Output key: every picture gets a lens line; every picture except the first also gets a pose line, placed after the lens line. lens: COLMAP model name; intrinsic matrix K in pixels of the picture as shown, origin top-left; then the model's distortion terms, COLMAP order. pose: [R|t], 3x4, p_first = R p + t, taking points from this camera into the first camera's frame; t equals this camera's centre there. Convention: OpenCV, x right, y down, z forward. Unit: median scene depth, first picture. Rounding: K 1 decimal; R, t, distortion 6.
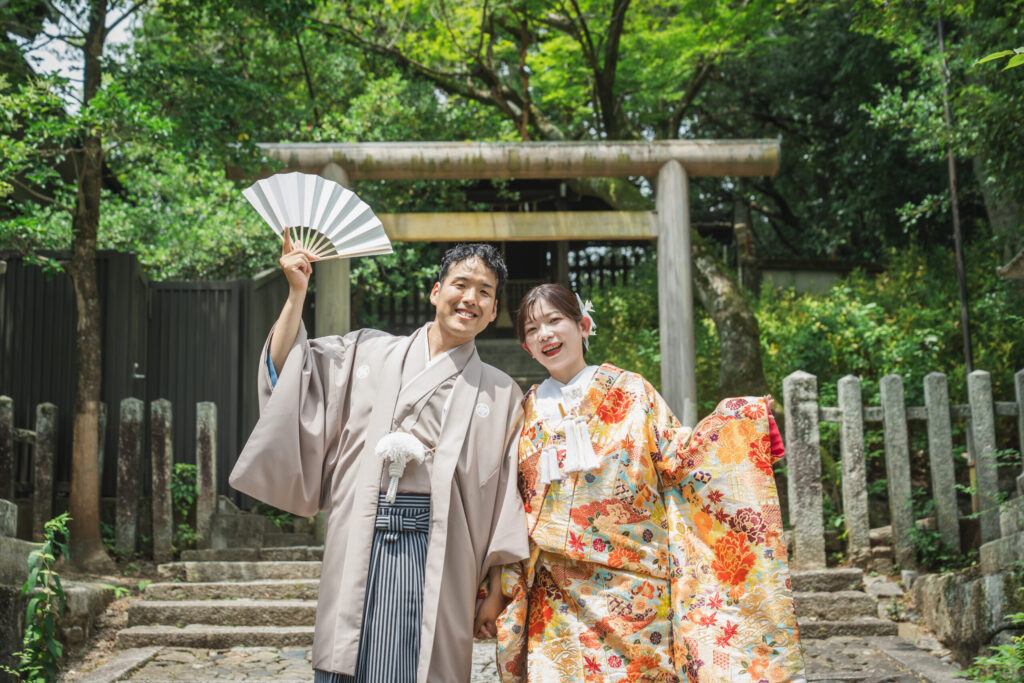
lens RADIAL K [[2874.4, 0, 512.0], [0, 2874.4, 341.5], [0, 0, 1]] dist [-0.071026, 1.265953]
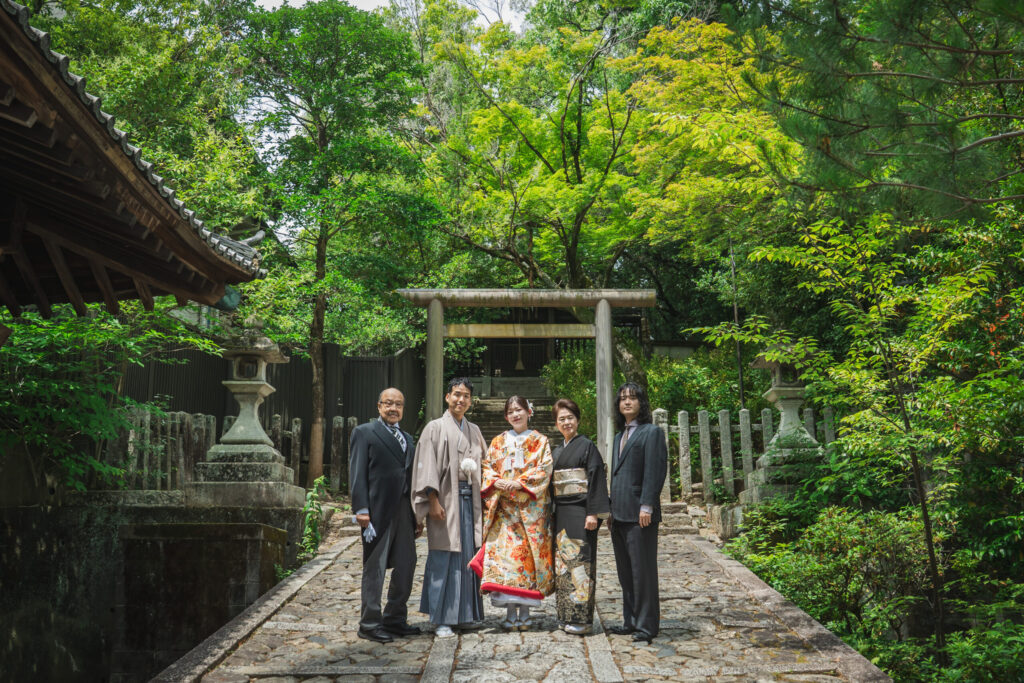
lens RADIAL K [[2874.4, 0, 512.0], [0, 2874.4, 341.5], [0, 0, 1]] dist [-0.071026, 1.265953]
pose [[0.999939, 0.009488, -0.005659, 0.003204], [-0.009296, 0.999413, 0.032967, -0.095185], [0.005969, -0.032913, 0.999440, -0.979989]]
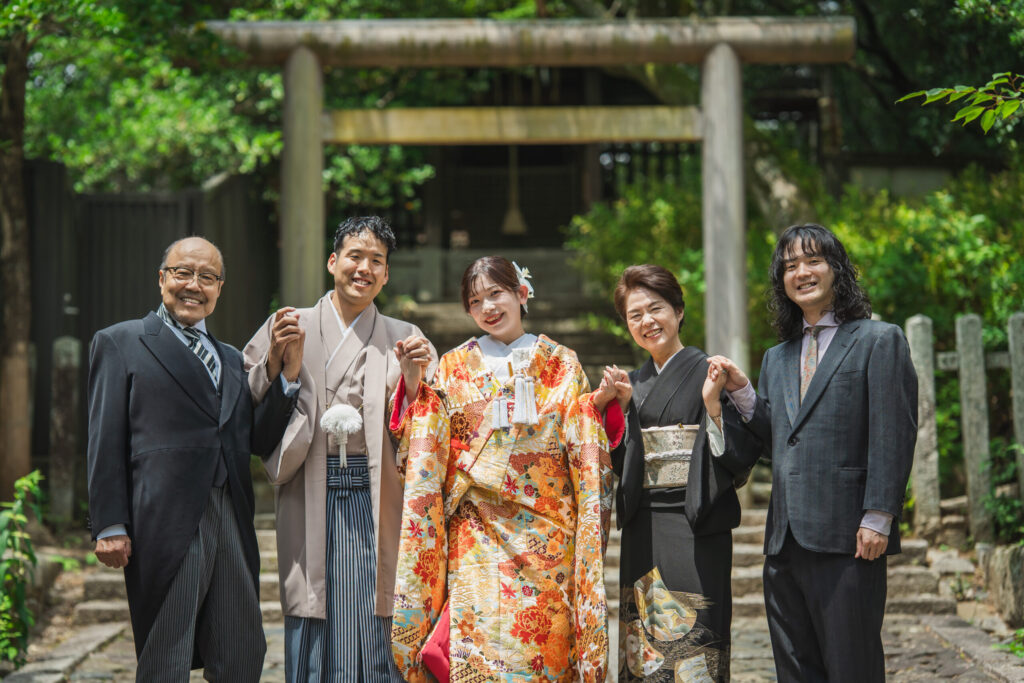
lens RADIAL K [[2874.4, 0, 512.0], [0, 2874.4, 341.5], [0, 0, 1]] dist [-0.071026, 1.265953]
pose [[0.999991, 0.003321, -0.002630, -0.000934], [-0.003280, 0.999879, 0.015198, 0.009473], [0.002680, -0.015189, 0.999881, 0.205818]]
